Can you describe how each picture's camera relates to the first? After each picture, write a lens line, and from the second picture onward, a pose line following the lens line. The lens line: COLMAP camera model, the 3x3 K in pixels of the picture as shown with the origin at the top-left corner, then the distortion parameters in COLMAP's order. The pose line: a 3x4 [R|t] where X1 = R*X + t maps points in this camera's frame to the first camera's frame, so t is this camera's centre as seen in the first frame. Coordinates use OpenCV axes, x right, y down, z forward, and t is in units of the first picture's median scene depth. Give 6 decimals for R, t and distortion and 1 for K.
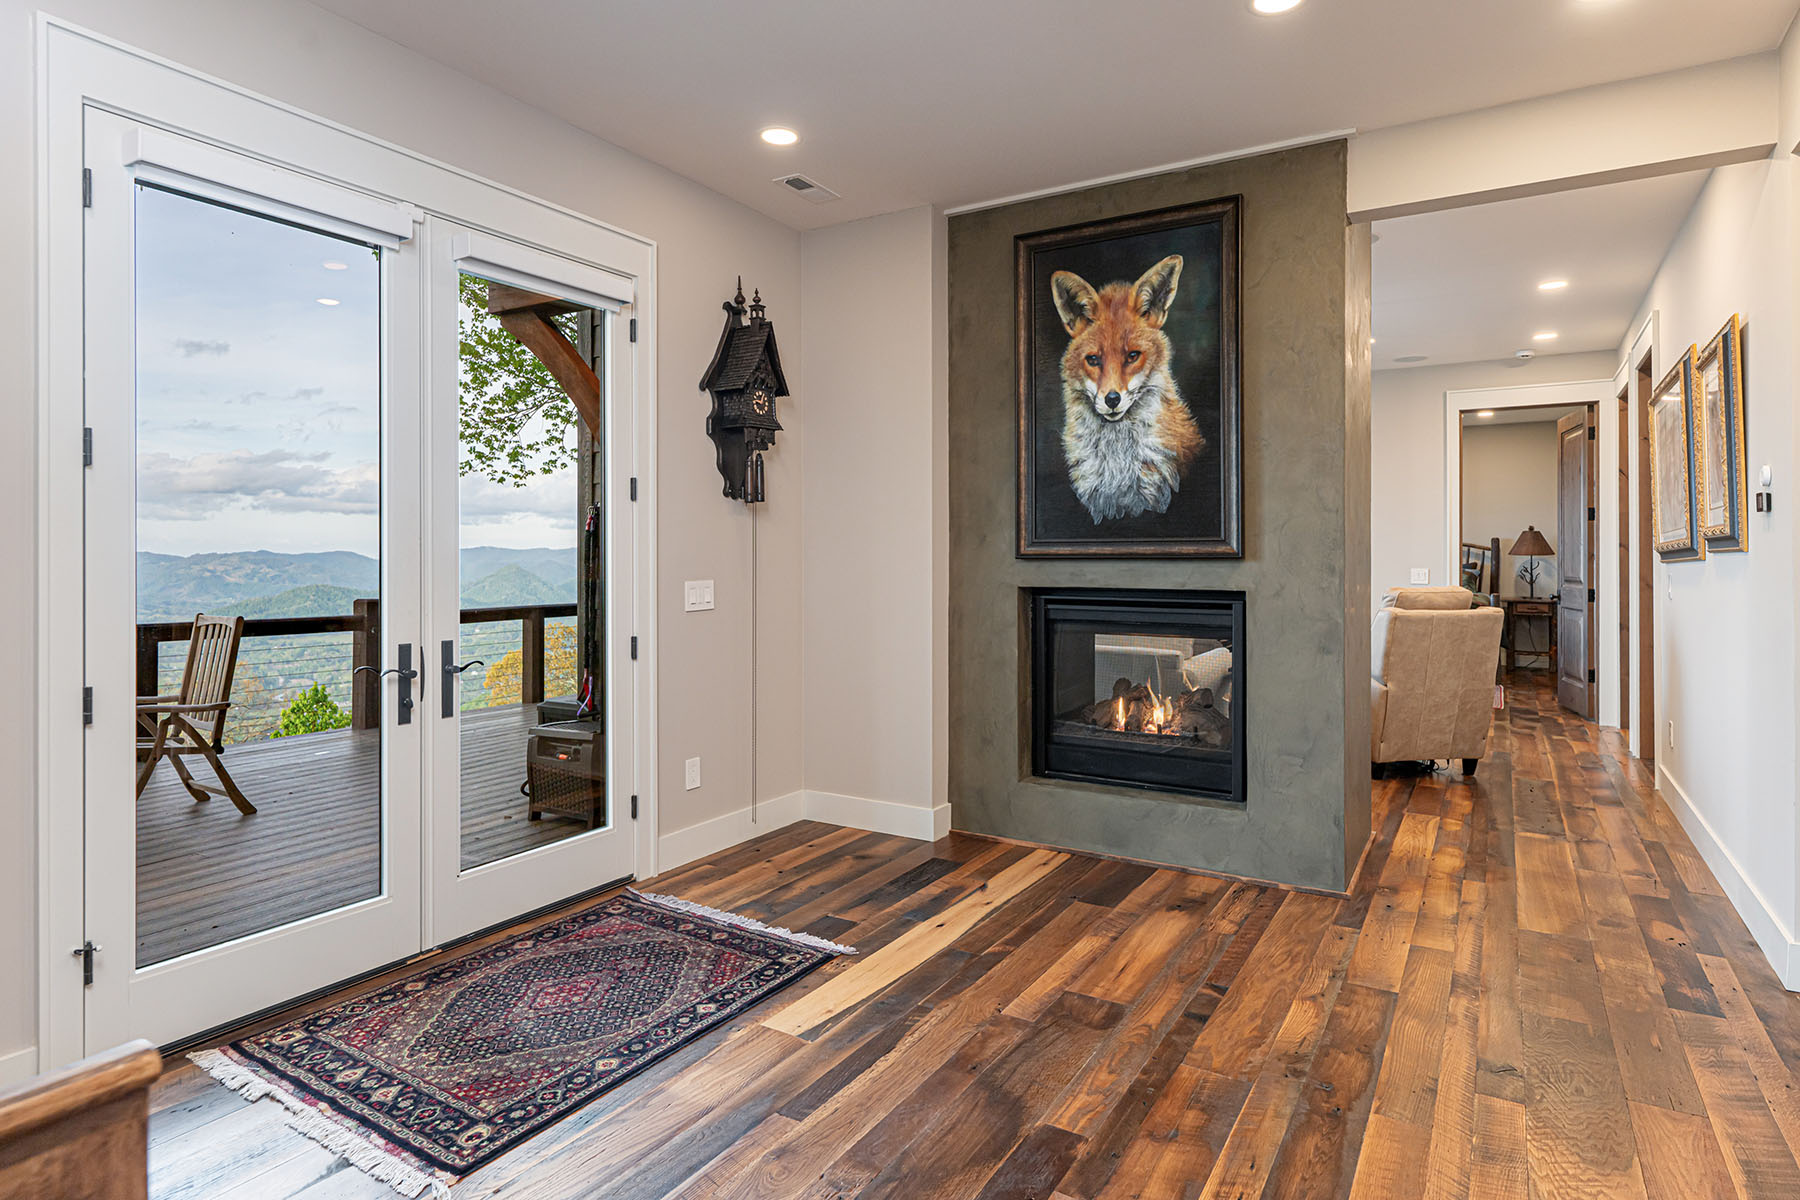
lens RADIAL K [[947.0, 0, 922.9], [0, 947.0, 552.3], [0, 0, 1]] dist [-0.004953, -0.001436]
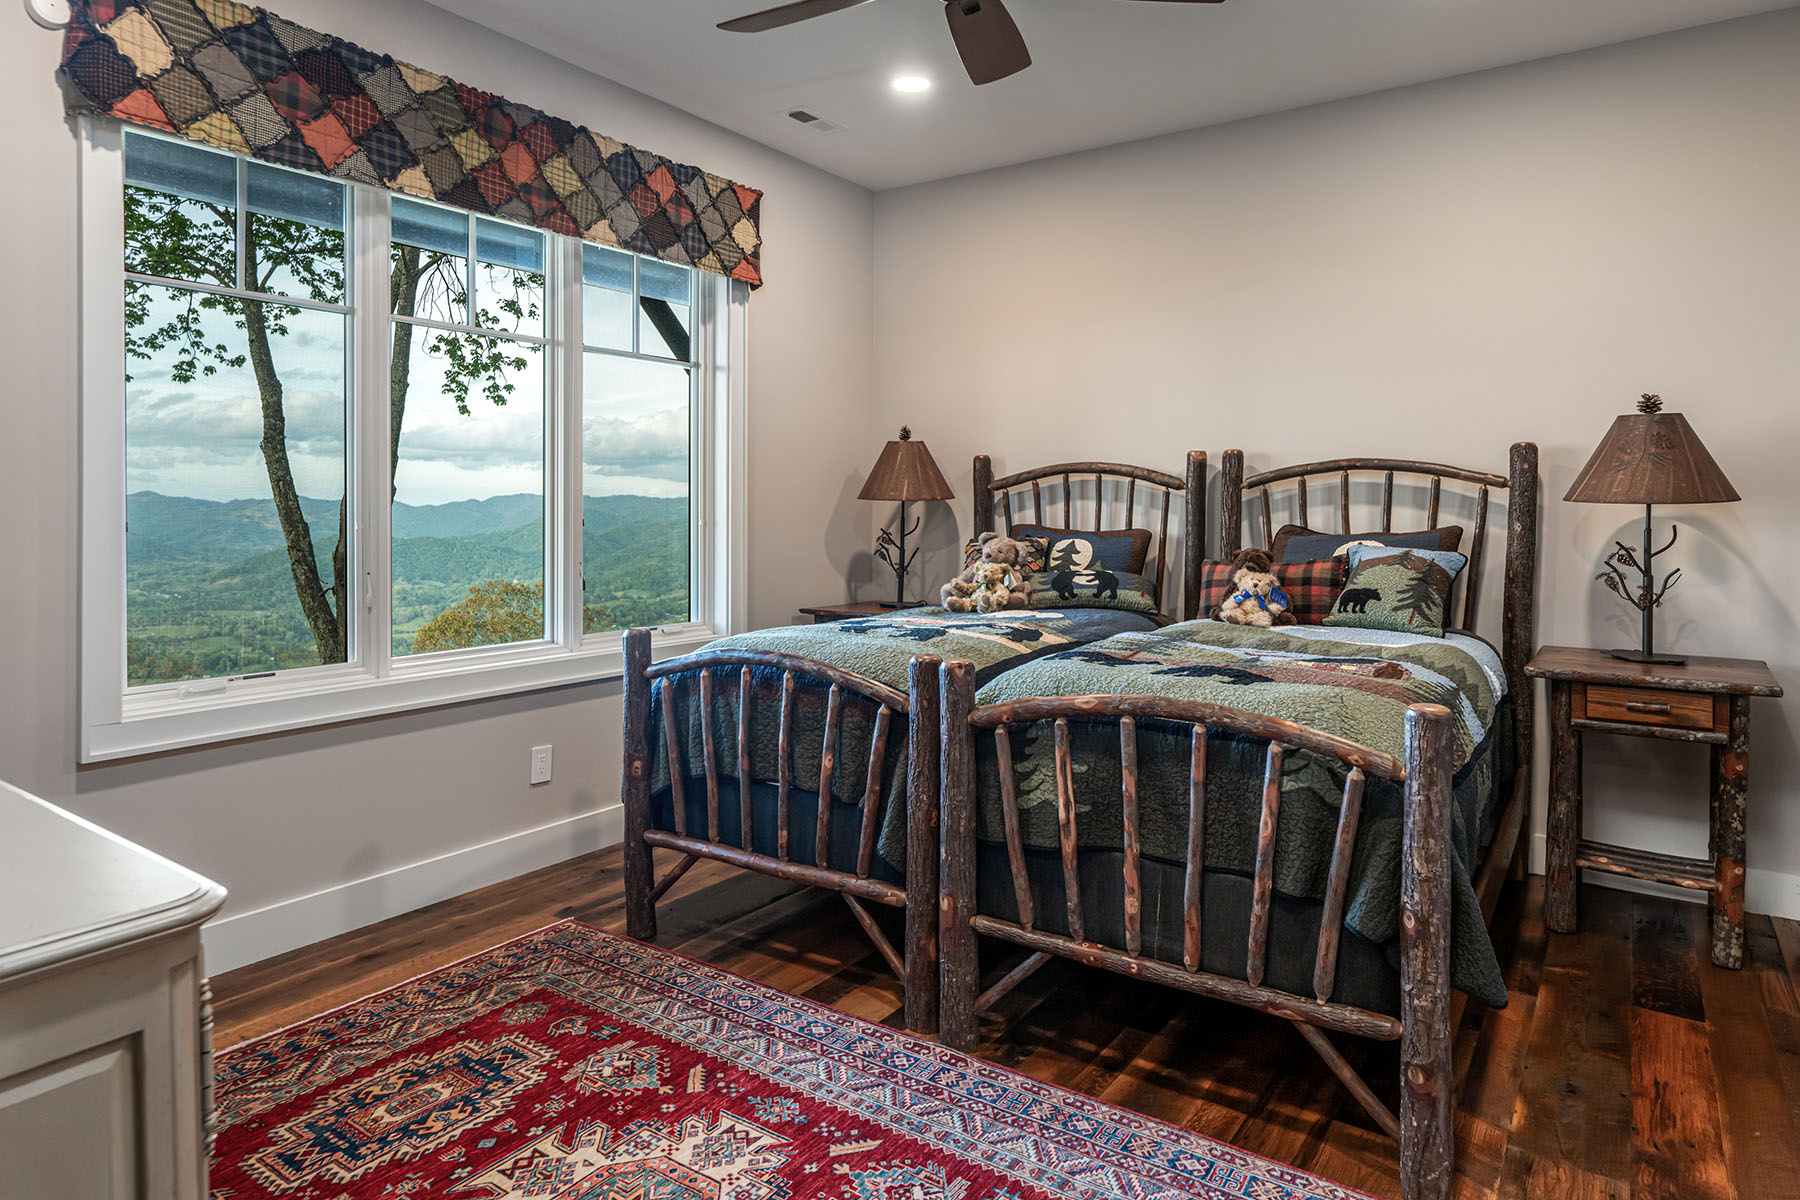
lens RADIAL K [[1033.2, 0, 902.7], [0, 1033.2, 530.7], [0, 0, 1]] dist [-0.002294, -0.000140]
pose [[0.997572, 0.007665, -0.069220, 0.437941], [-0.005713, 0.999581, 0.028366, 0.003880], [0.069408, -0.027902, 0.997198, 0.669484]]
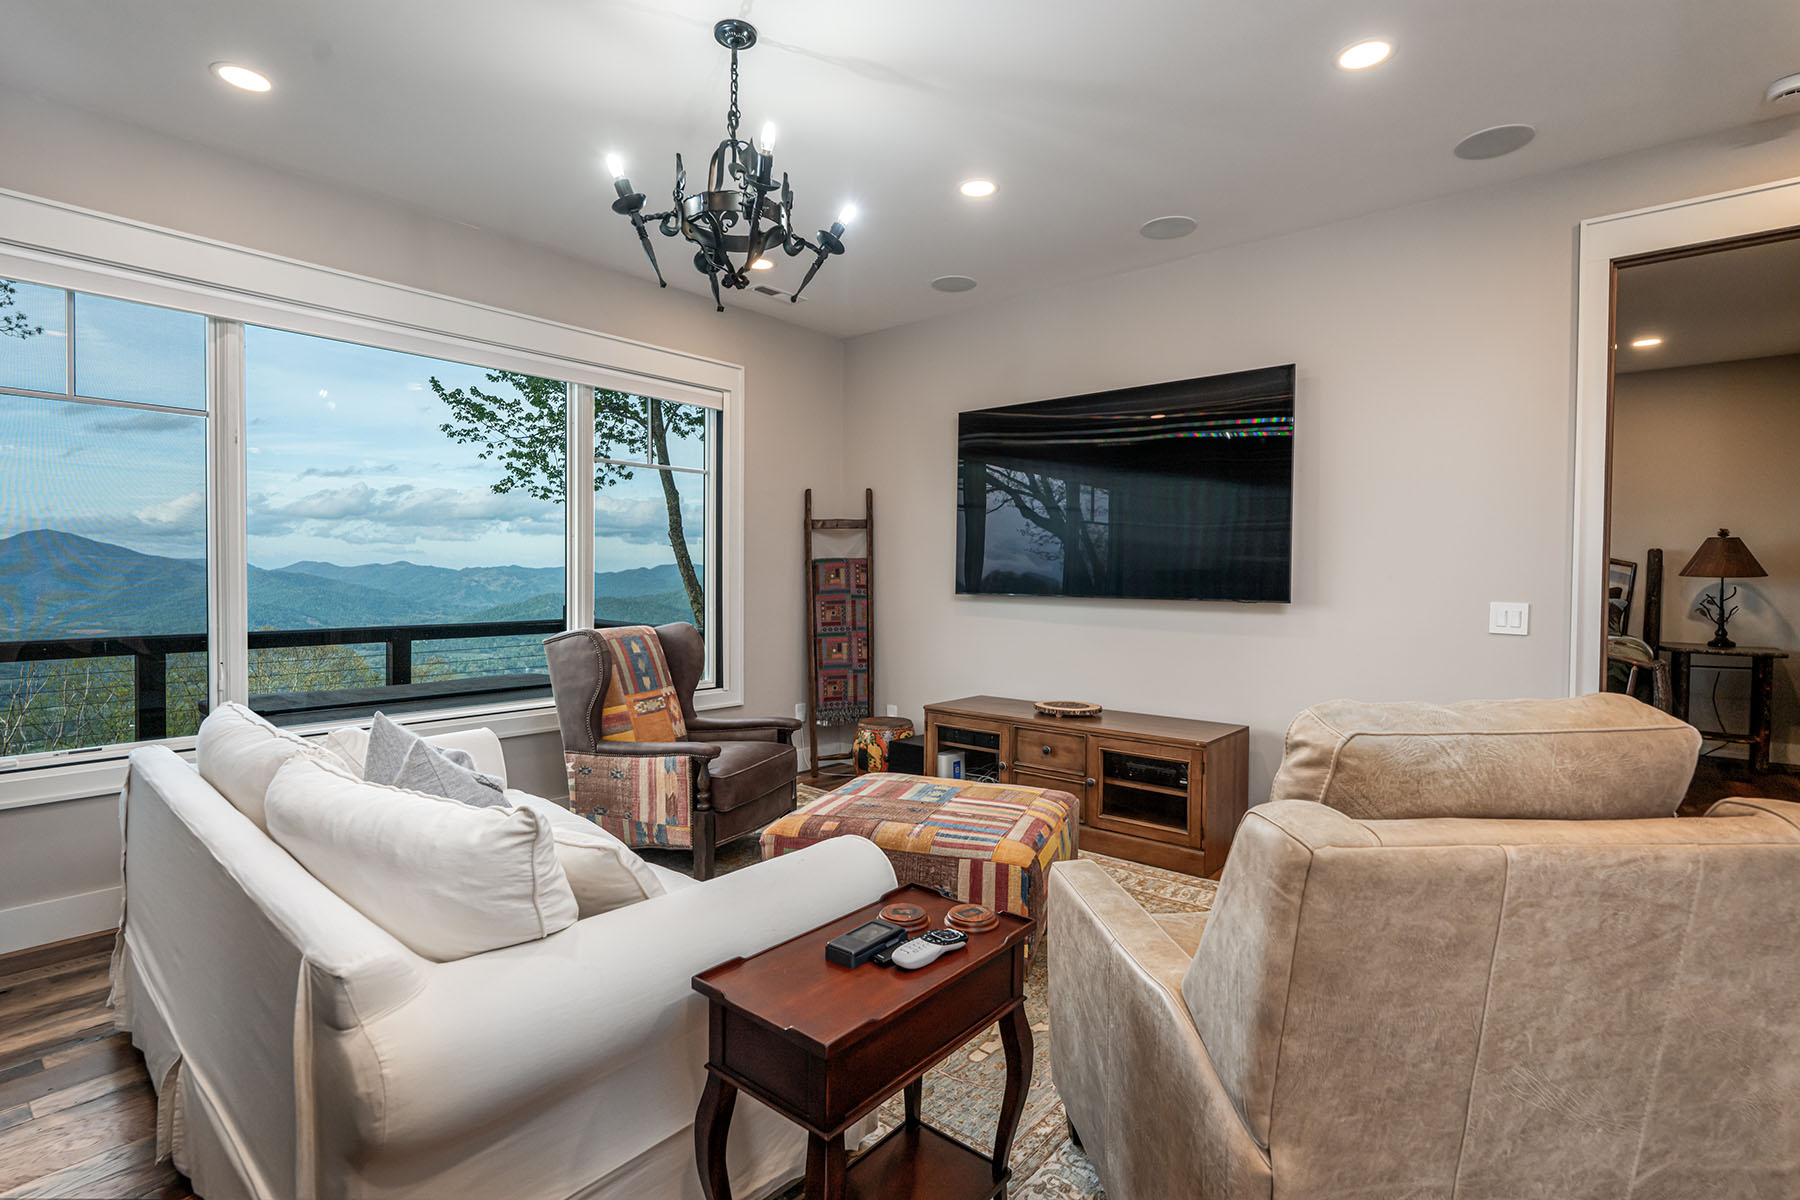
lens RADIAL K [[839.4, 0, 904.3], [0, 839.4, 597.7], [0, 0, 1]] dist [-0.002610, -0.000338]
pose [[0.986140, 0.011554, -0.165512, 0.204769], [-0.005938, 0.999391, 0.034390, 0.001077], [0.165809, -0.032930, 0.985608, 0.365927]]
